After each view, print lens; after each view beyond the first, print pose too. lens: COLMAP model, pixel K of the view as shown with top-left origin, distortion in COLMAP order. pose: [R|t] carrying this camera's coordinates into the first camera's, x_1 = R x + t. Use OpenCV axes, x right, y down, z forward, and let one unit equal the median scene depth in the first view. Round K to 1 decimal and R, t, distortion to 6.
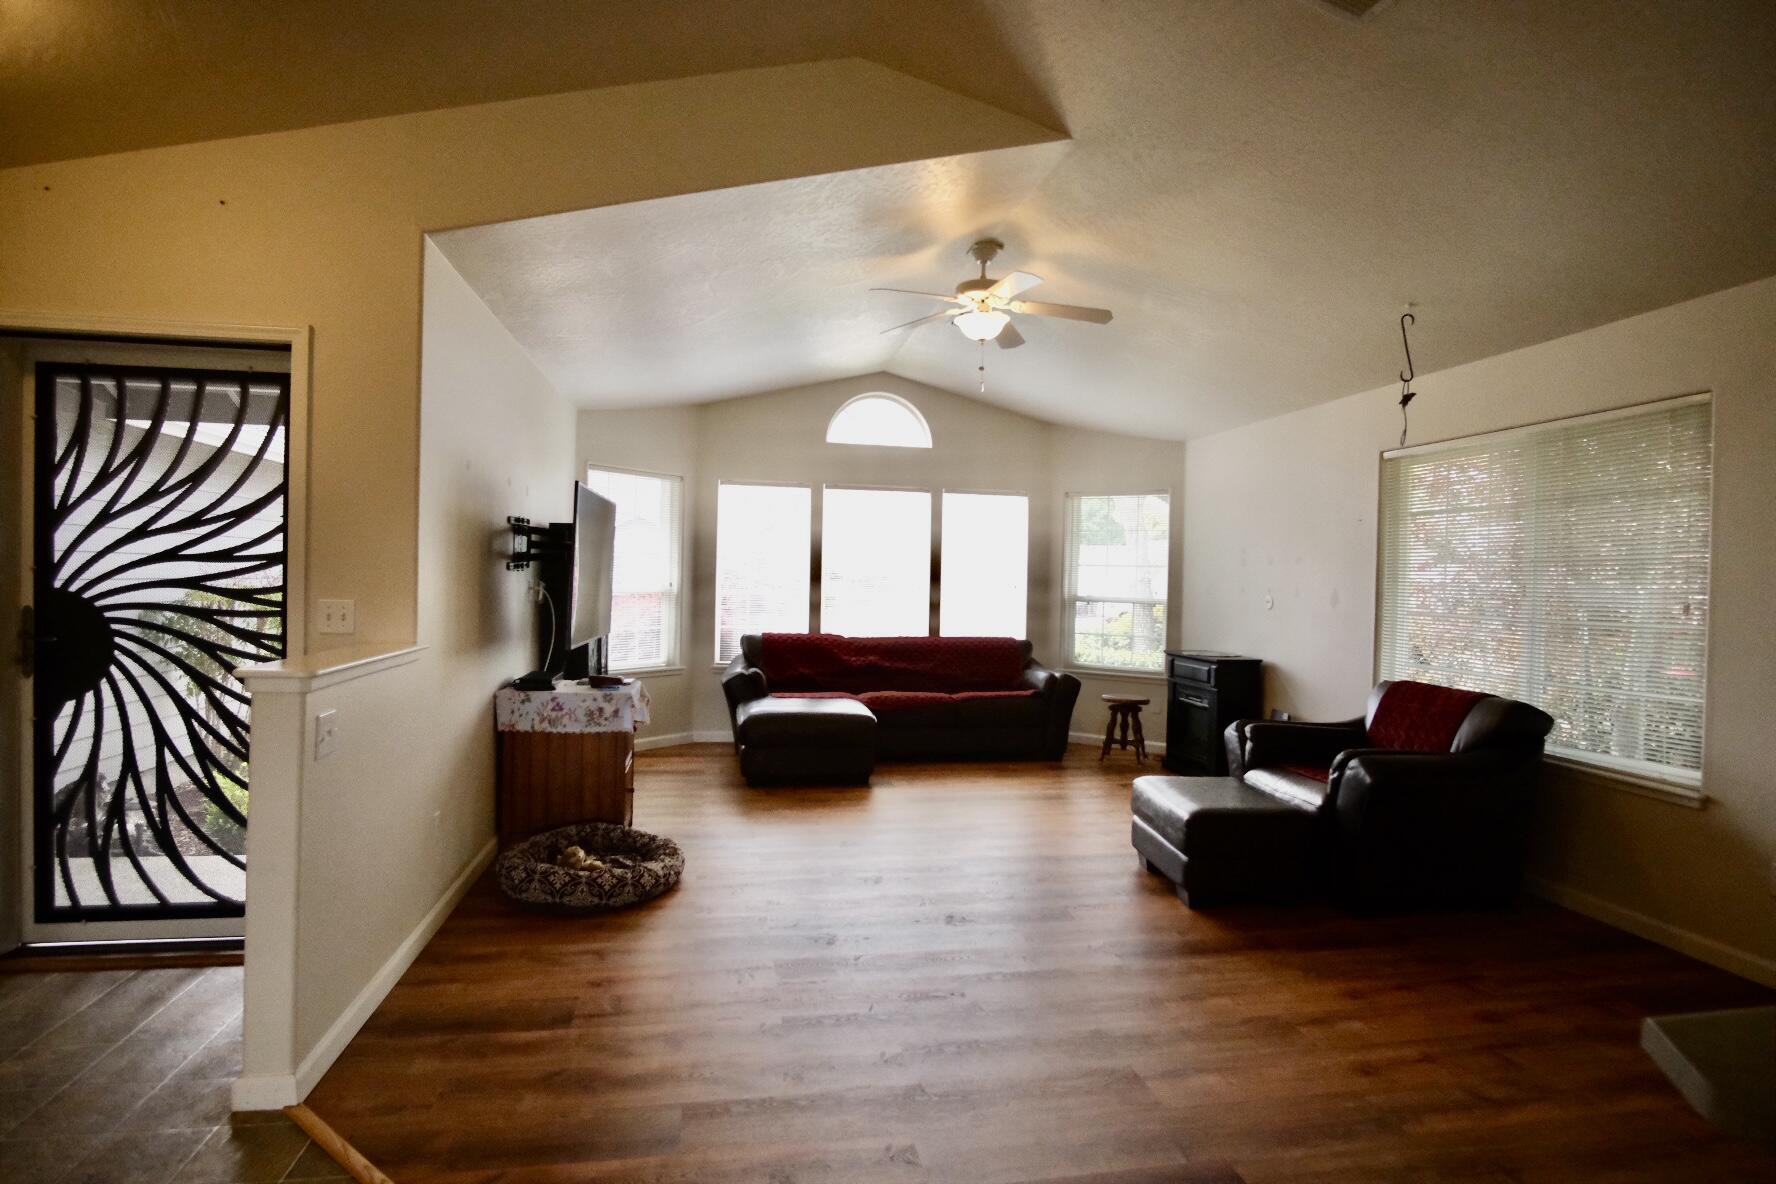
lens RADIAL K [[943.7, 0, 904.5], [0, 943.7, 596.8], [0, 0, 1]] dist [-0.029235, 0.003313]
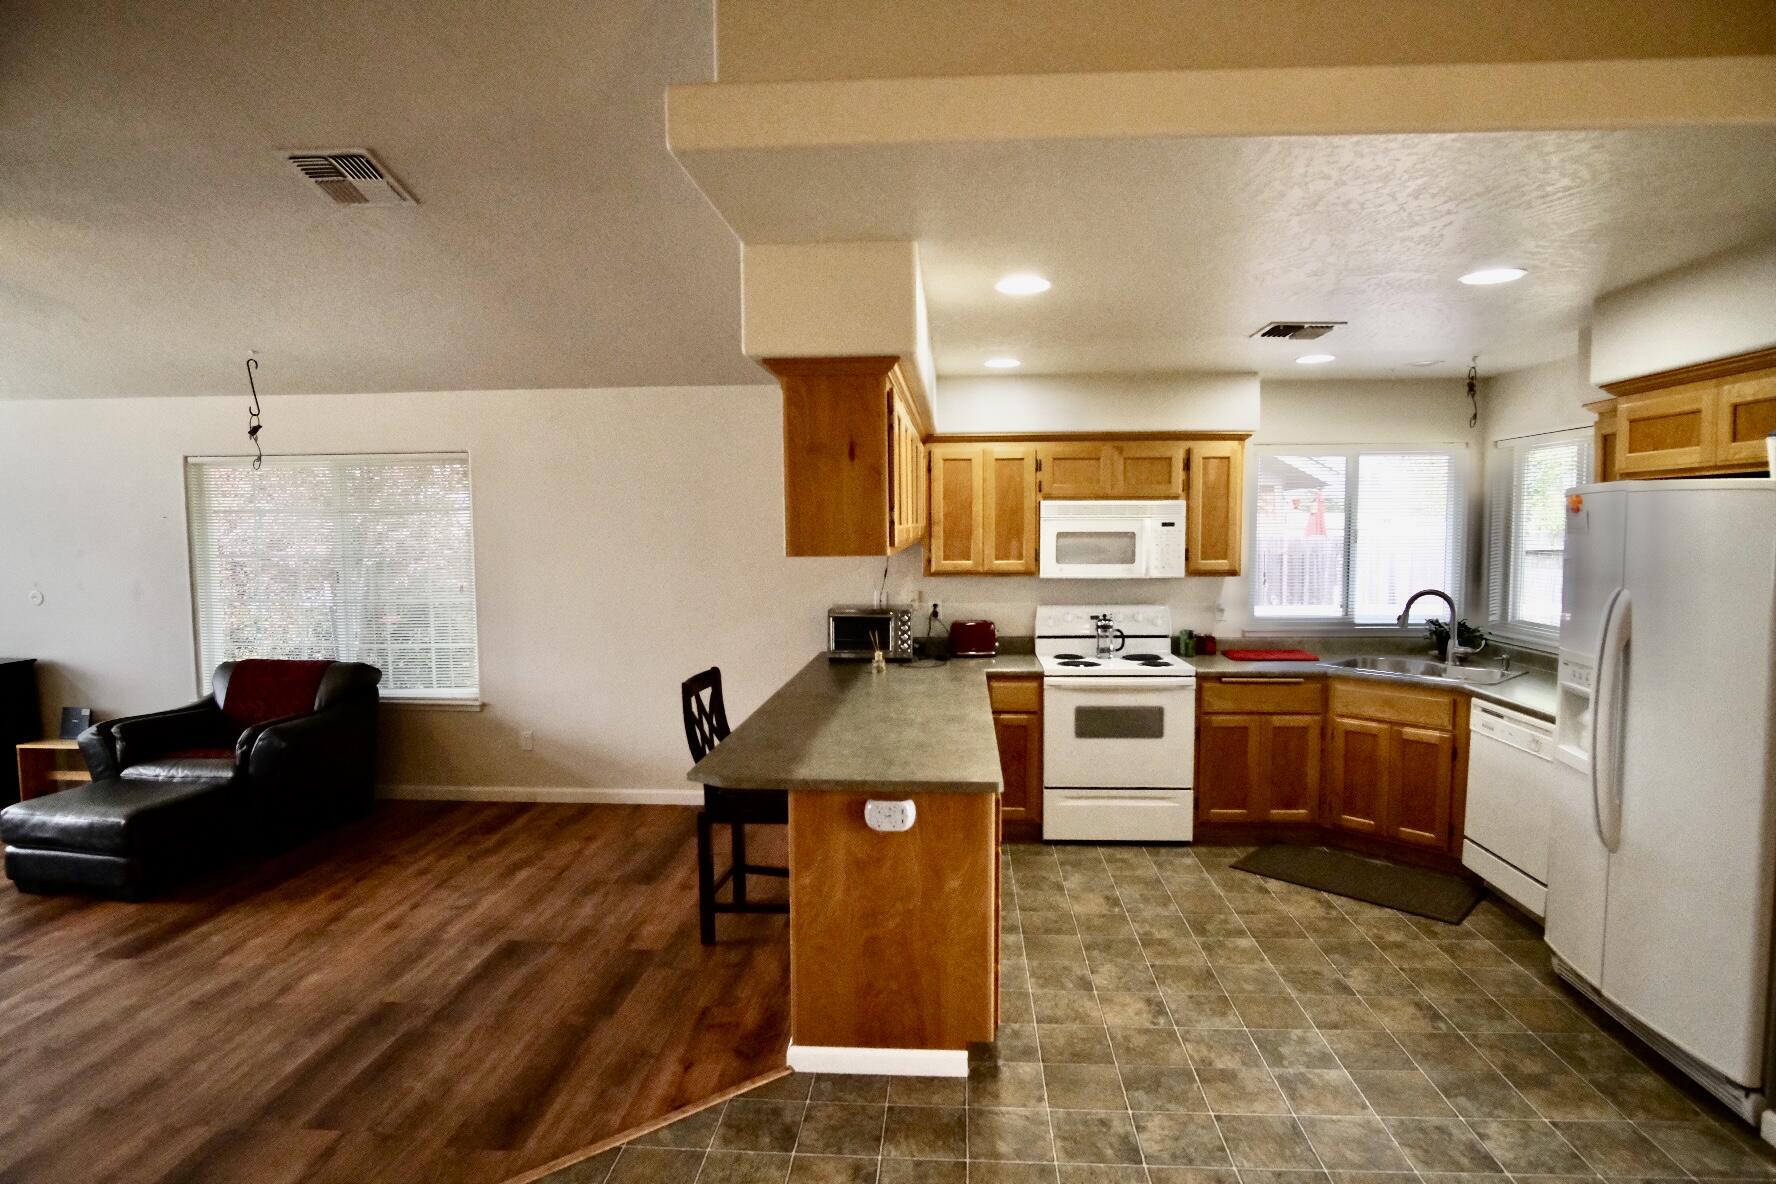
lens RADIAL K [[943.7, 0, 902.4], [0, 943.7, 600.5], [0, 0, 1]] dist [-0.029235, 0.003313]
pose [[0.247178, -0.101445, 0.963645, -0.393861], [0.026929, 0.994840, 0.097822, -0.078890], [-0.968596, 0.001771, 0.248634, -0.096974]]
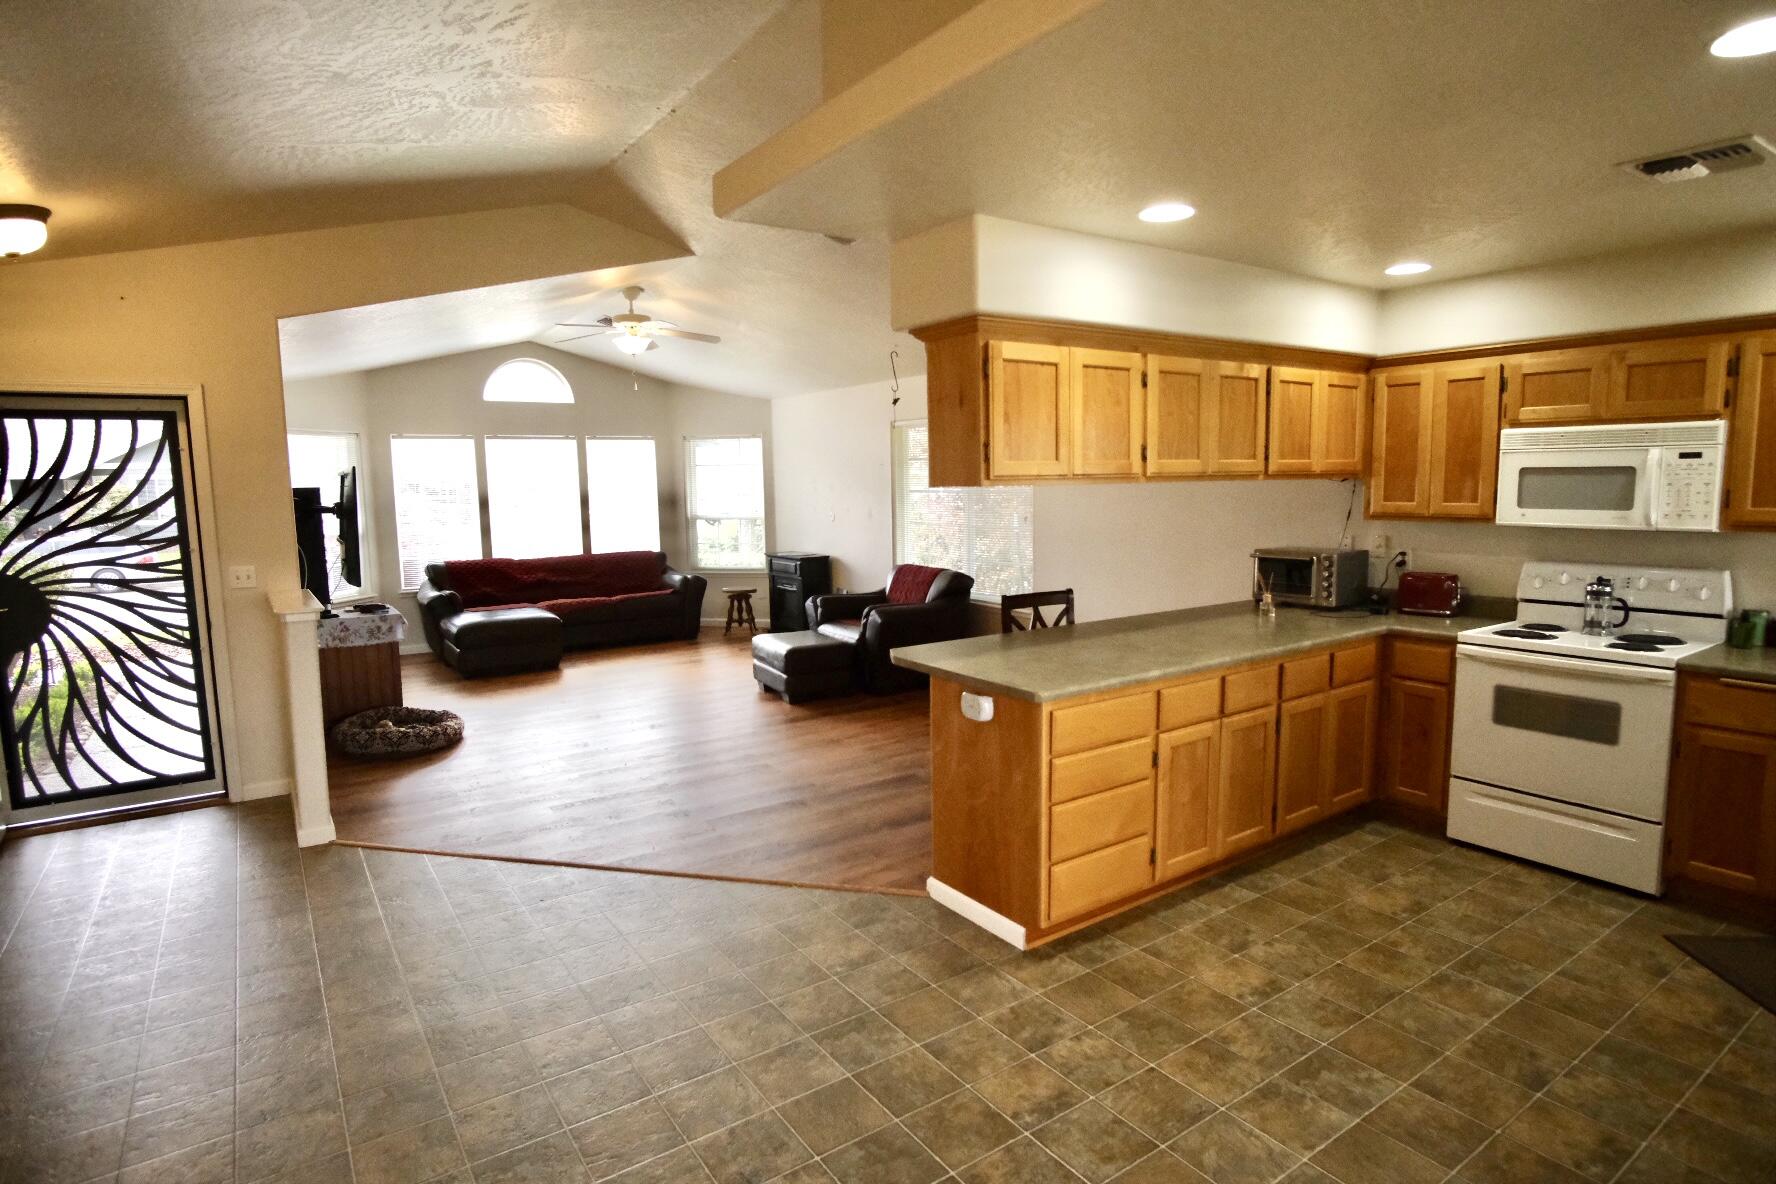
lens RADIAL K [[943.7, 0, 906.3], [0, 943.7, 596.1], [0, 0, 1]] dist [-0.029235, 0.003313]
pose [[0.910397, -0.087321, 0.404415, -0.161024], [0.043104, 0.992173, 0.117197, -0.053577], [-0.411484, -0.089263, 0.907035, -0.559393]]
